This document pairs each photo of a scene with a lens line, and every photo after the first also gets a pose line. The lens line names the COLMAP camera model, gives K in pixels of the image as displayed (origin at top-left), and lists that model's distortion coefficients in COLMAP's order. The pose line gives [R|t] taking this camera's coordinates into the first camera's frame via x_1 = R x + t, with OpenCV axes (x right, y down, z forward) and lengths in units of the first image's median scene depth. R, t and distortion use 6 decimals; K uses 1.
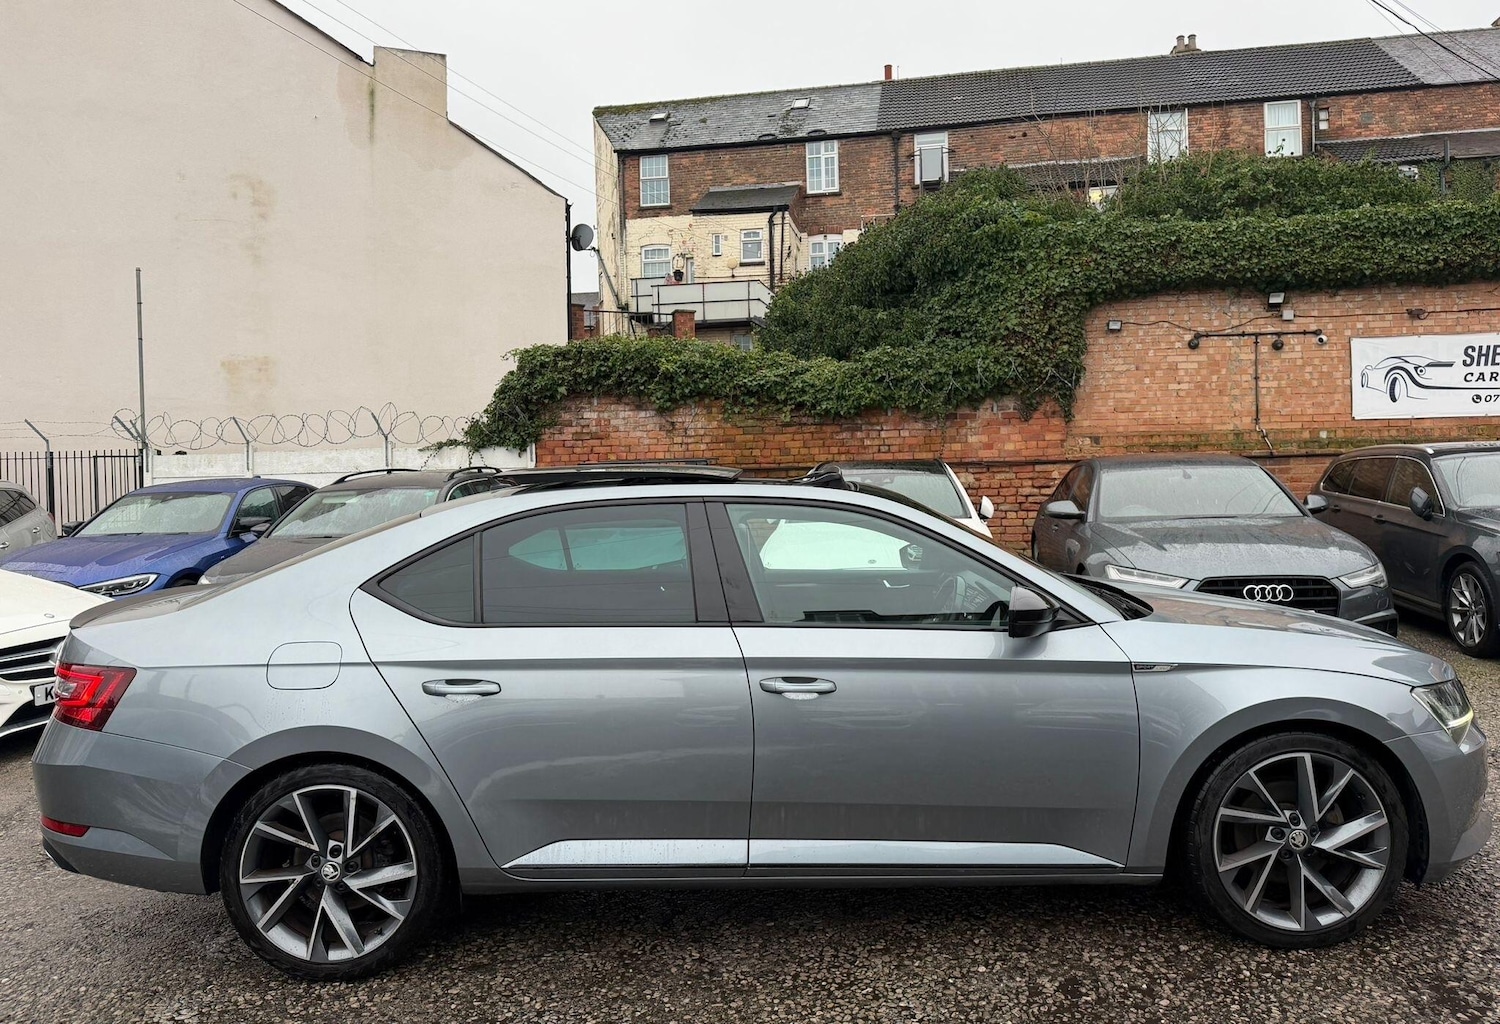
lens RADIAL K [[1028.3, 0, 749.8], [0, 1028.3, 522.6], [0, 0, 1]] dist [0.062033, -0.082543]
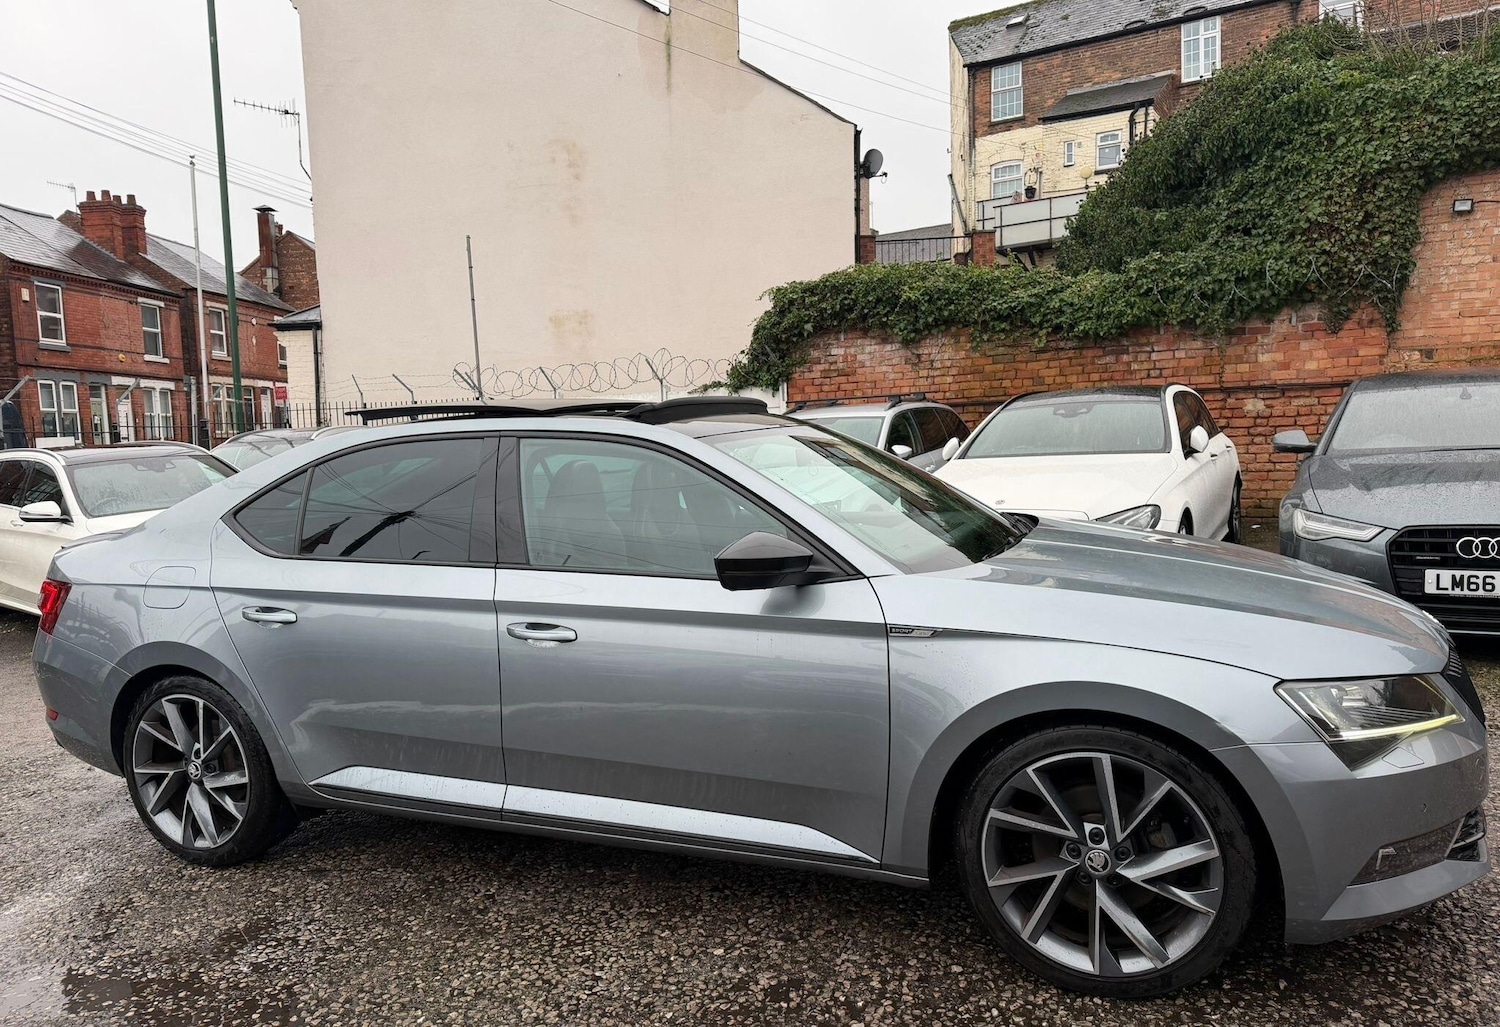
lens RADIAL K [[1028.3, 0, 741.1], [0, 1028.3, 550.1], [0, 0, 1]] dist [0.062033, -0.082543]
pose [[0.927996, 0.027403, -0.371582, 0.135923], [0.004236, 0.996451, 0.084064, 0.001498], [0.372567, -0.079585, 0.924586, 0.048516]]
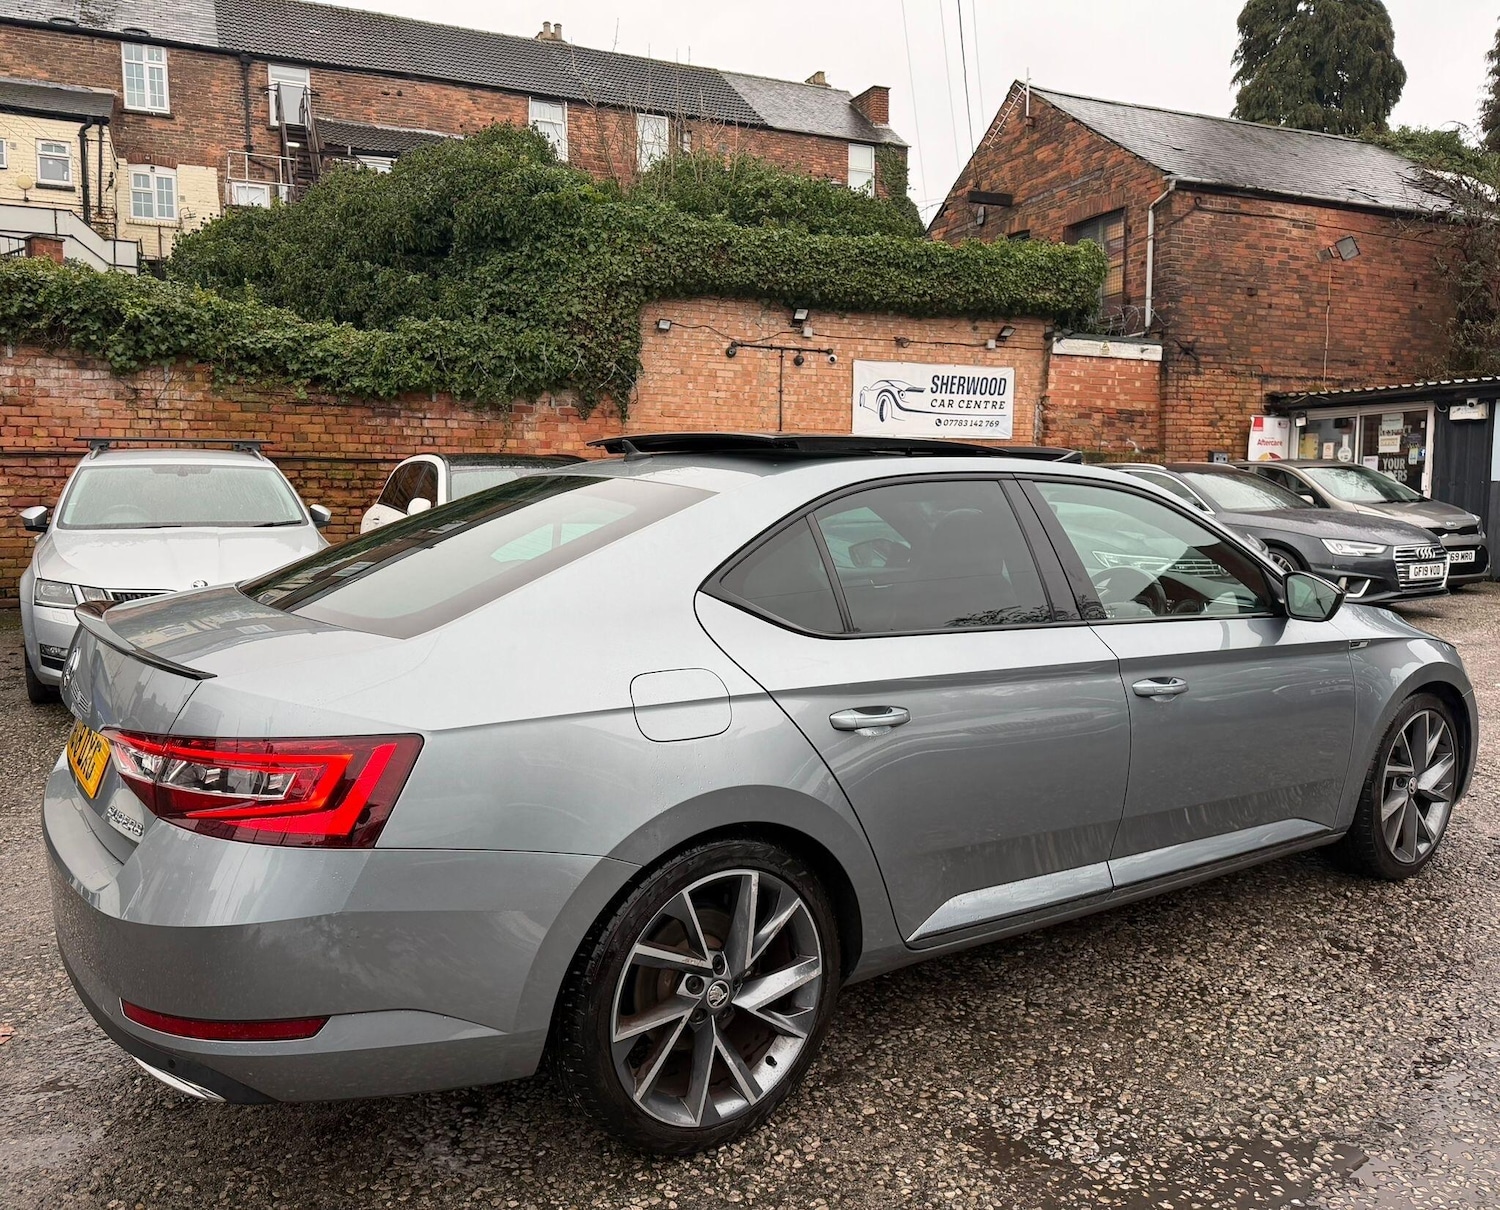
lens RADIAL K [[1121.1, 0, 693.4], [0, 1121.1, 620.2], [0, 0, 1]] dist [0.054000, -0.080298]
pose [[0.834104, -0.036881, 0.550373, -0.201467], [-0.003857, 0.997348, 0.072679, 0.007594], [-0.551593, -0.062745, 0.831750, 0.097215]]
